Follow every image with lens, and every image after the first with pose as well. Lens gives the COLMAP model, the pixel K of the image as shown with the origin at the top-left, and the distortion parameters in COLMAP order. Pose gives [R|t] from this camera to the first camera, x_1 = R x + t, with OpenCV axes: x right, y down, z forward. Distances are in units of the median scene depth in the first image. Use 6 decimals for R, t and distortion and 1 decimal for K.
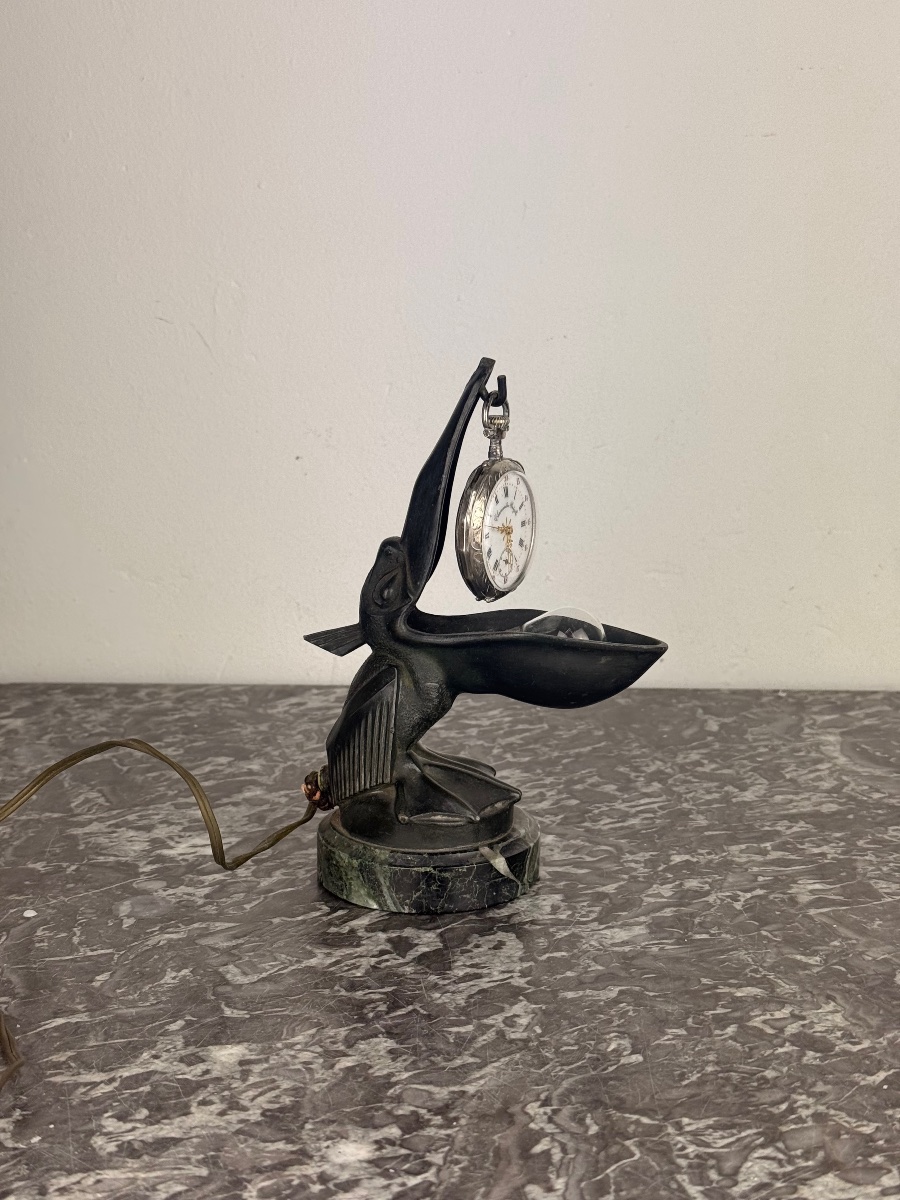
lens RADIAL K [[1684.4, 0, 446.3], [0, 1684.4, 601.1], [0, 0, 1]] dist [0.148637, -0.167637]
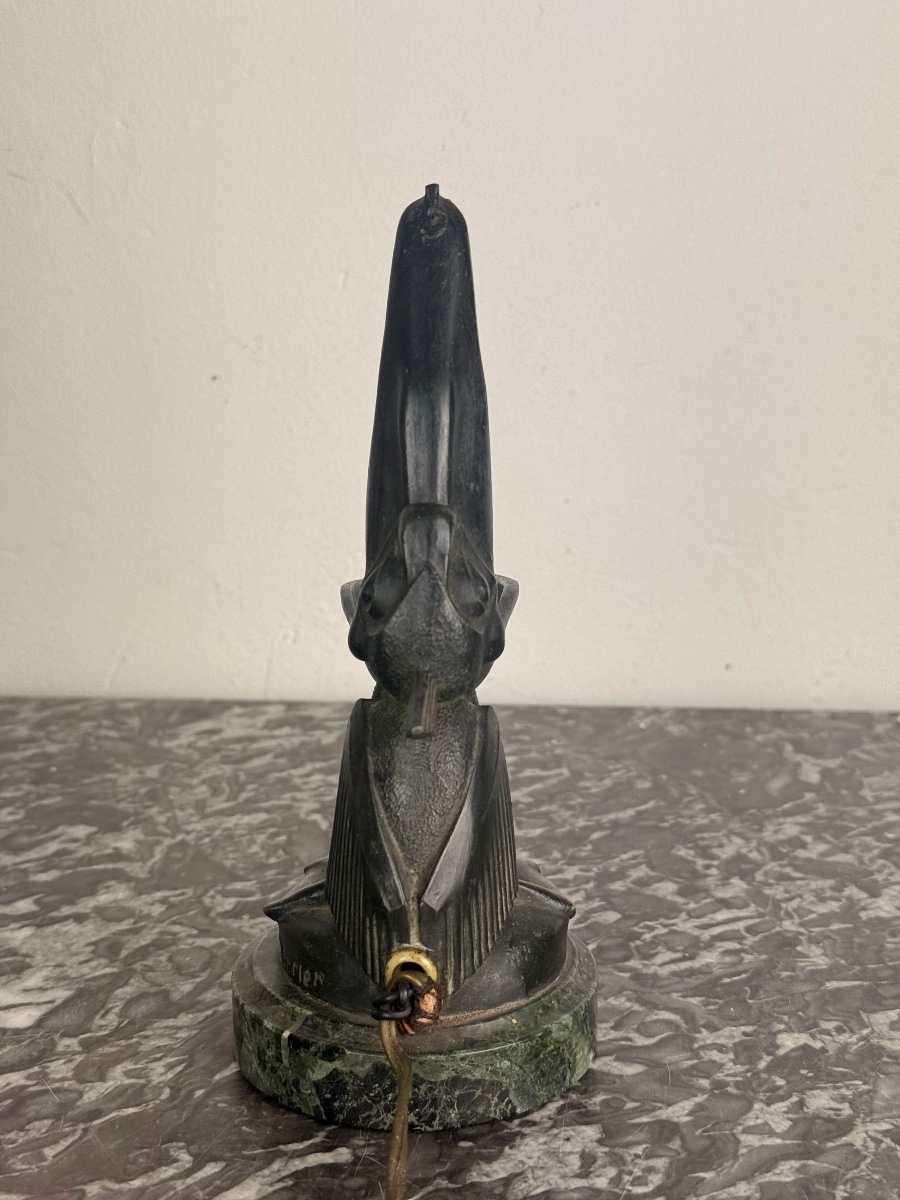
lens RADIAL K [[1679.4, 0, 448.6], [0, 1679.4, 597.9], [0, 0, 1]] dist [0.202354, -0.565371]
pose [[0.999979, 0.005126, -0.003933, 0.016297], [-0.004978, 0.999312, 0.036746, -0.025216], [0.004119, -0.036726, 0.999317, 0.374963]]
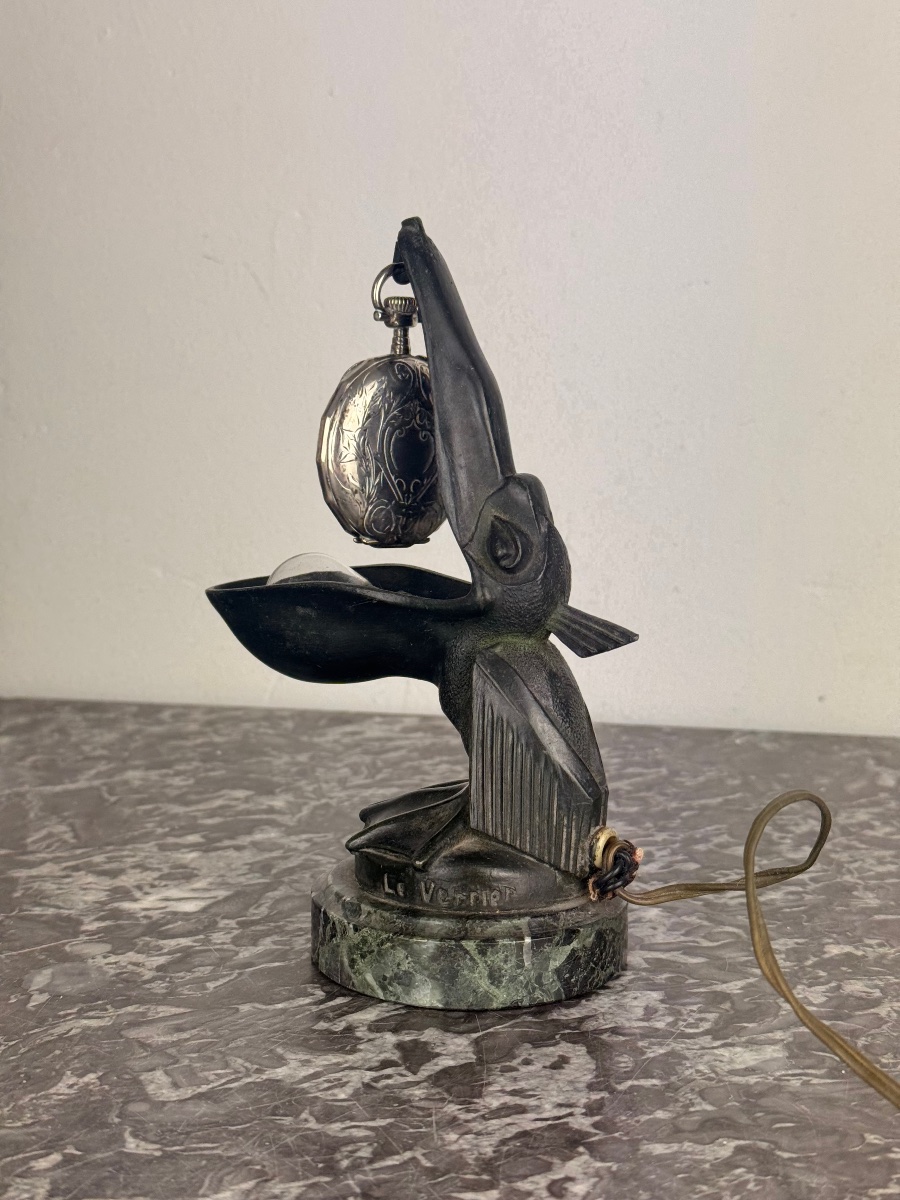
lens RADIAL K [[1679.4, 0, 448.6], [0, 1679.4, 597.9], [0, 0, 1]] dist [0.202354, -0.565371]
pose [[0.994971, 0.029840, -0.095617, 0.038097], [-0.034954, 0.998022, -0.052256, 0.045917], [0.093869, 0.055335, 0.994046, 0.259531]]
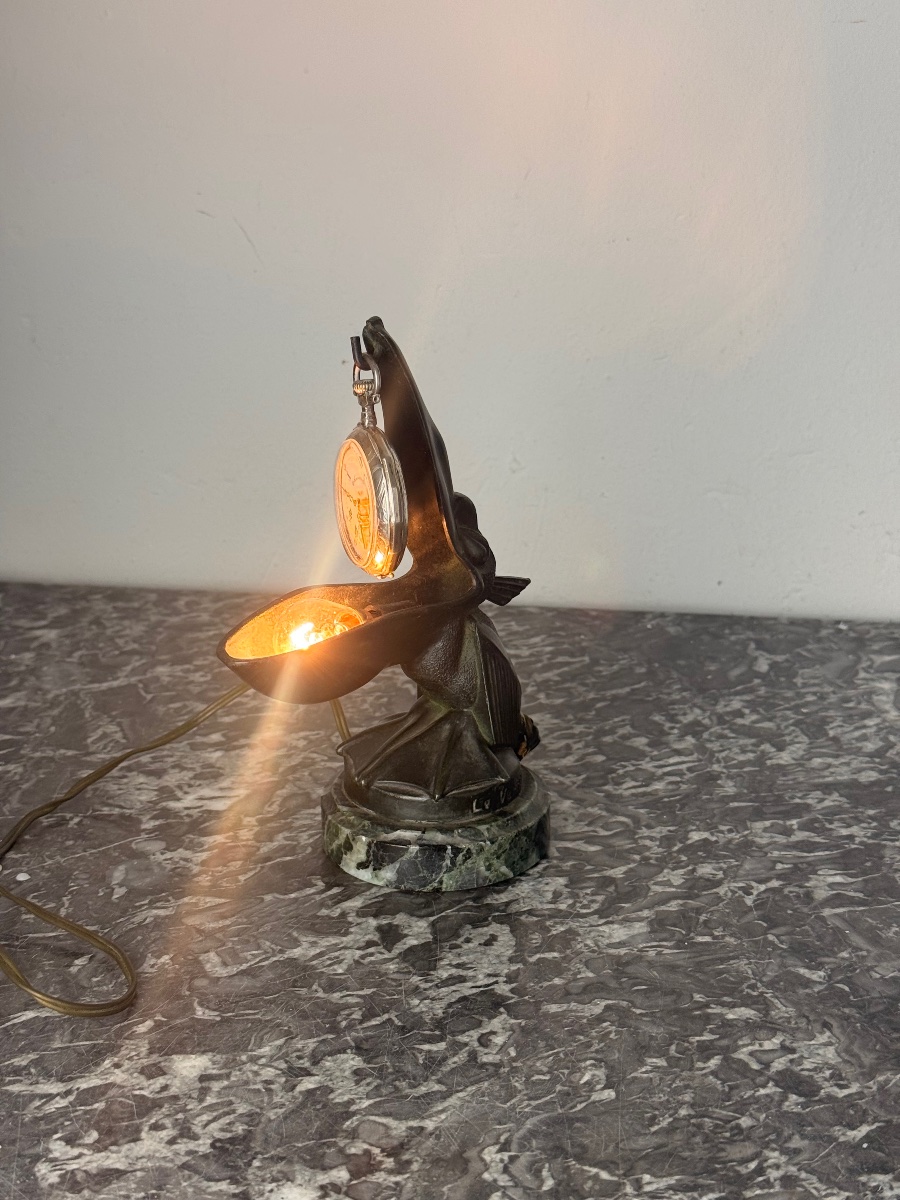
lens RADIAL K [[1681.7, 0, 450.3], [0, 1681.7, 601.1], [0, 0, 1]] dist [0.153523, -0.259573]
pose [[0.996744, 0.033045, -0.073552, 0.059892], [-0.023929, 0.992298, 0.121537, -0.086846], [0.077002, -0.119381, 0.989858, 0.054985]]
